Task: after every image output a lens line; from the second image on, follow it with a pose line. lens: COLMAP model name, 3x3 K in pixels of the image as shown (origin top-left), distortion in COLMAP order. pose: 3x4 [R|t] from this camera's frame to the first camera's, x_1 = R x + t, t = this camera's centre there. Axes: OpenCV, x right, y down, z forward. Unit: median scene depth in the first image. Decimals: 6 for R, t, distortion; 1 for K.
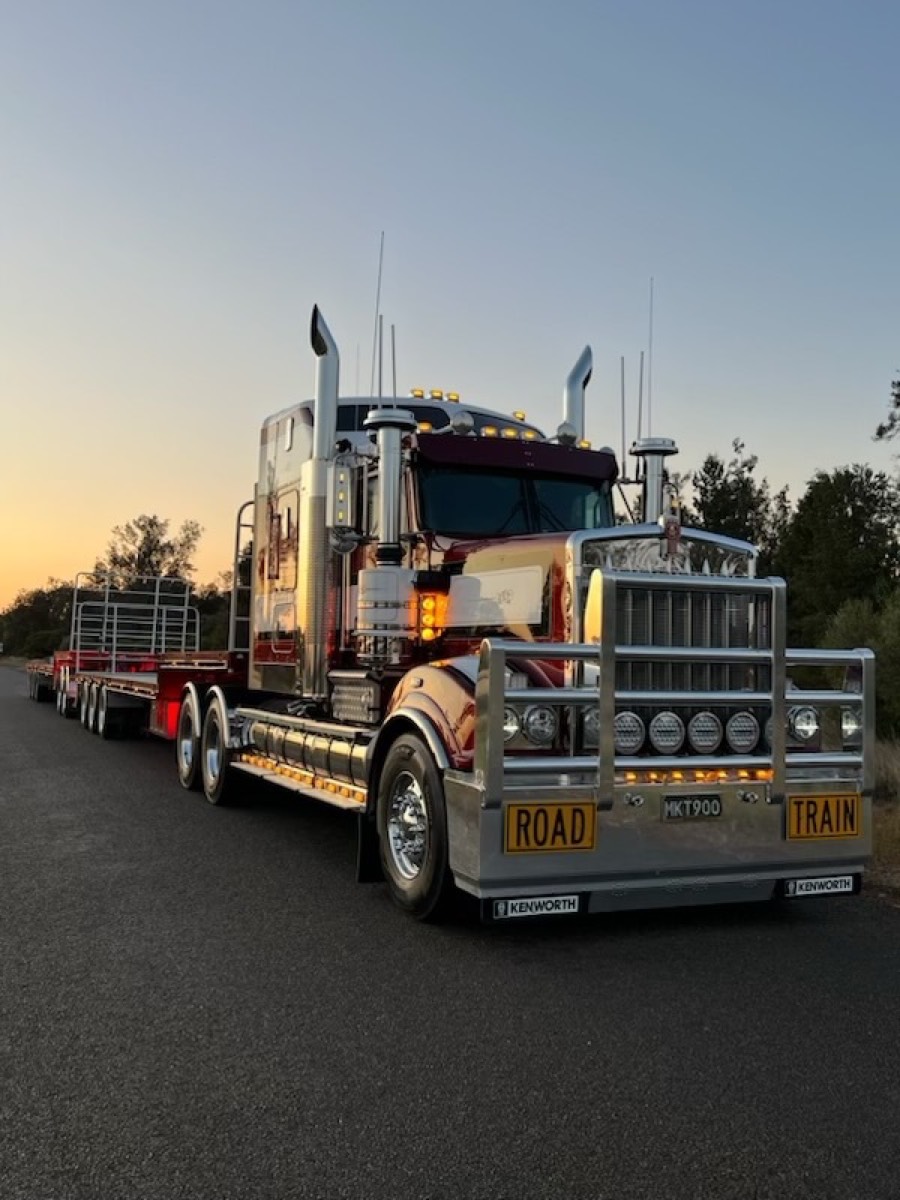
lens RADIAL K [[1109.4, 0, 450.0], [0, 1109.4, 600.0], [0, 0, 1]] dist [0.090525, -0.010429]
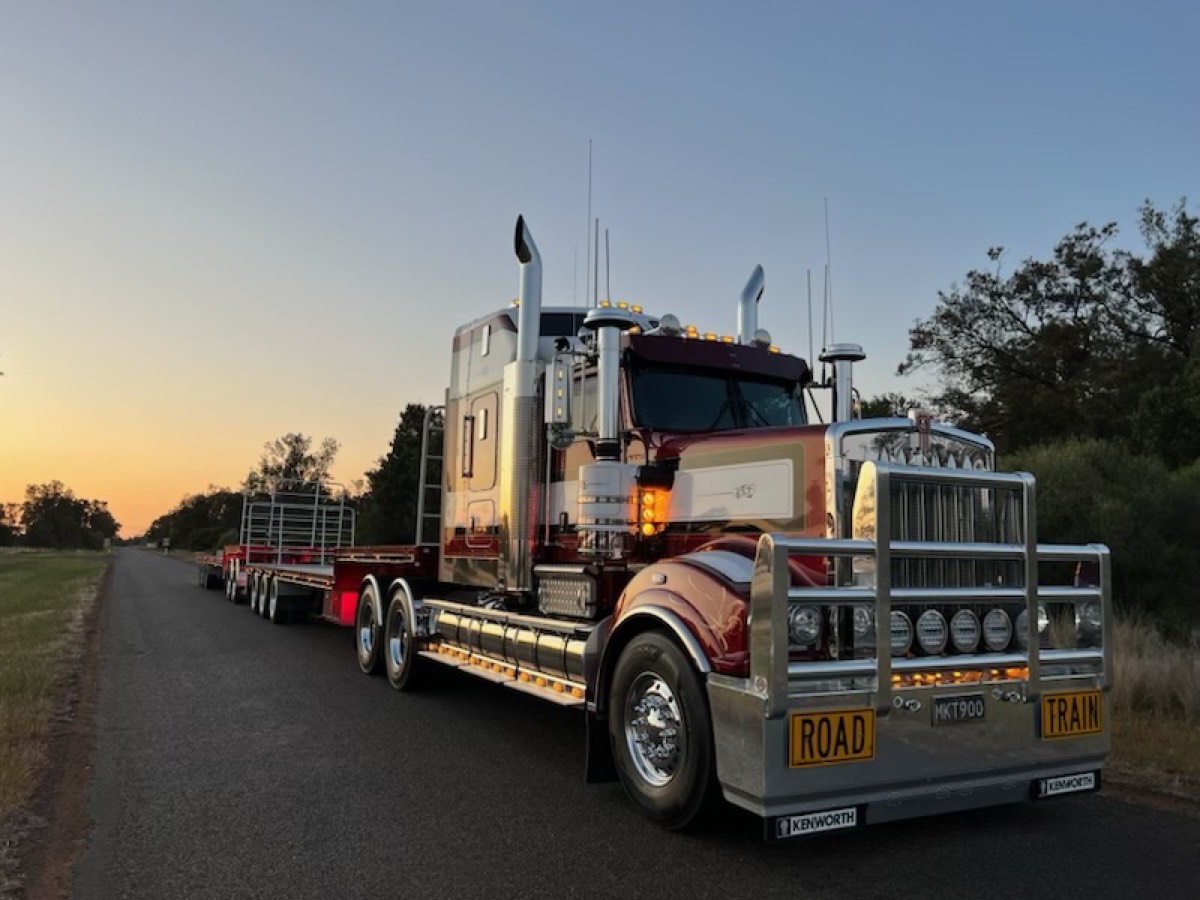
lens RADIAL K [[878.6, 0, 600.2], [0, 878.6, 468.4], [0, 0, 1]] dist [0.050254, -0.001276]
pose [[0.997264, 0.004530, 0.073786, -0.119706], [-0.001596, 0.999208, -0.039767, 0.007236], [-0.073908, 0.039540, 0.996481, 0.200809]]
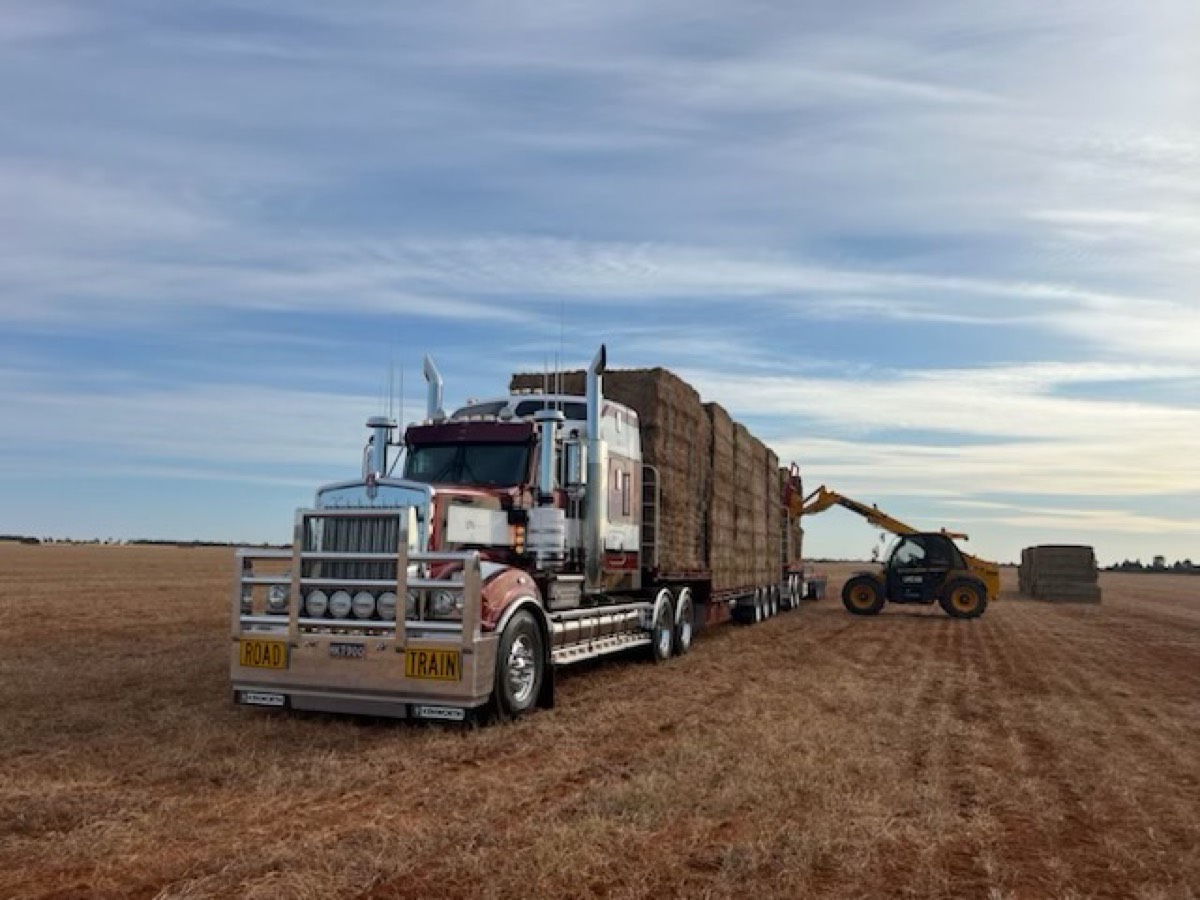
lens RADIAL K [[845.1, 0, 600.0], [0, 845.1, 450.0], [0, 0, 1]] dist [0.040941, -0.000960]
pose [[0.721472, -0.096934, -0.685625, 1.098413], [0.038762, 0.994254, -0.099779, 0.025265], [0.691358, 0.045411, 0.721084, 0.275318]]
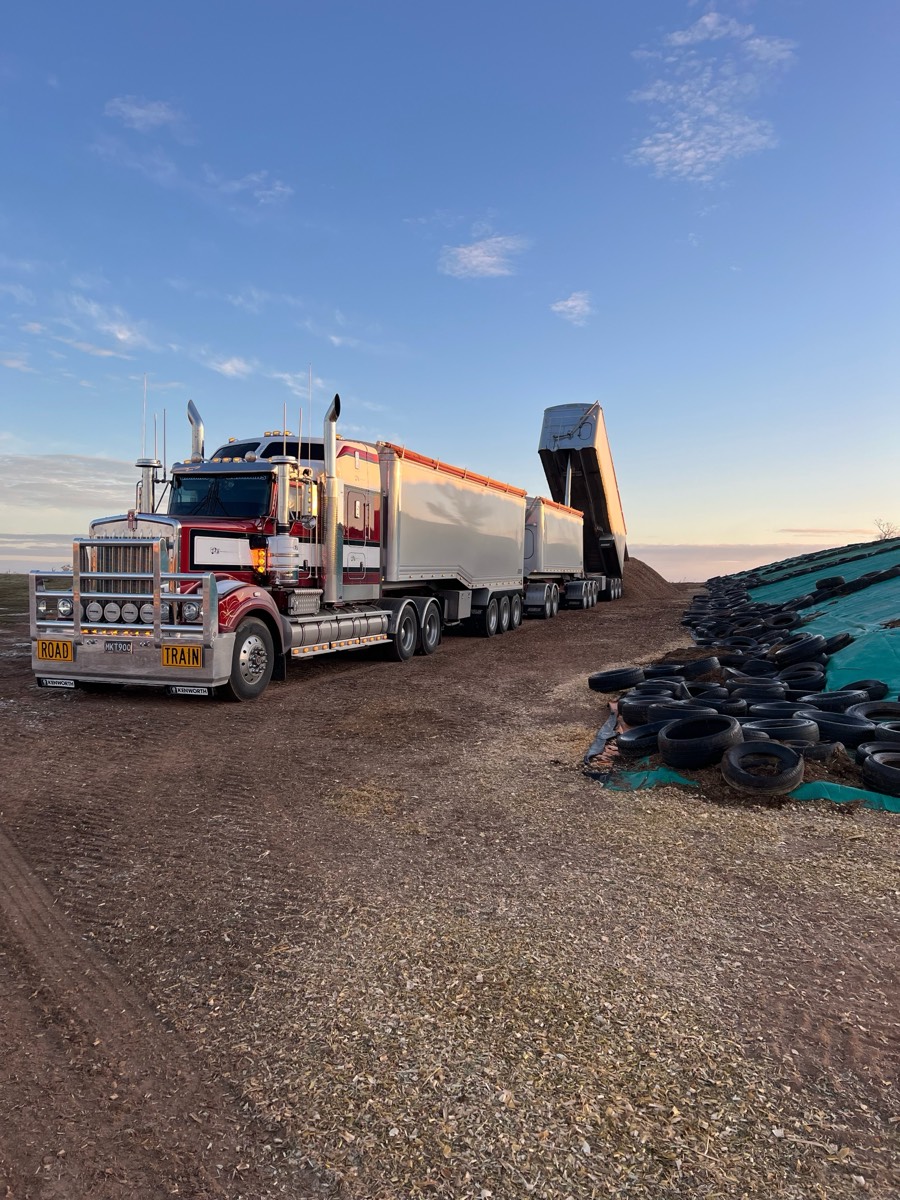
lens RADIAL K [[878.6, 0, 477.2], [0, 878.6, 602.6], [0, 0, 1]] dist [0.050254, -0.001276]
pose [[0.739940, 0.016662, -0.672467, 1.511586], [0.041954, 0.996604, 0.070857, 0.006071], [0.671364, -0.080642, 0.736728, 0.166819]]
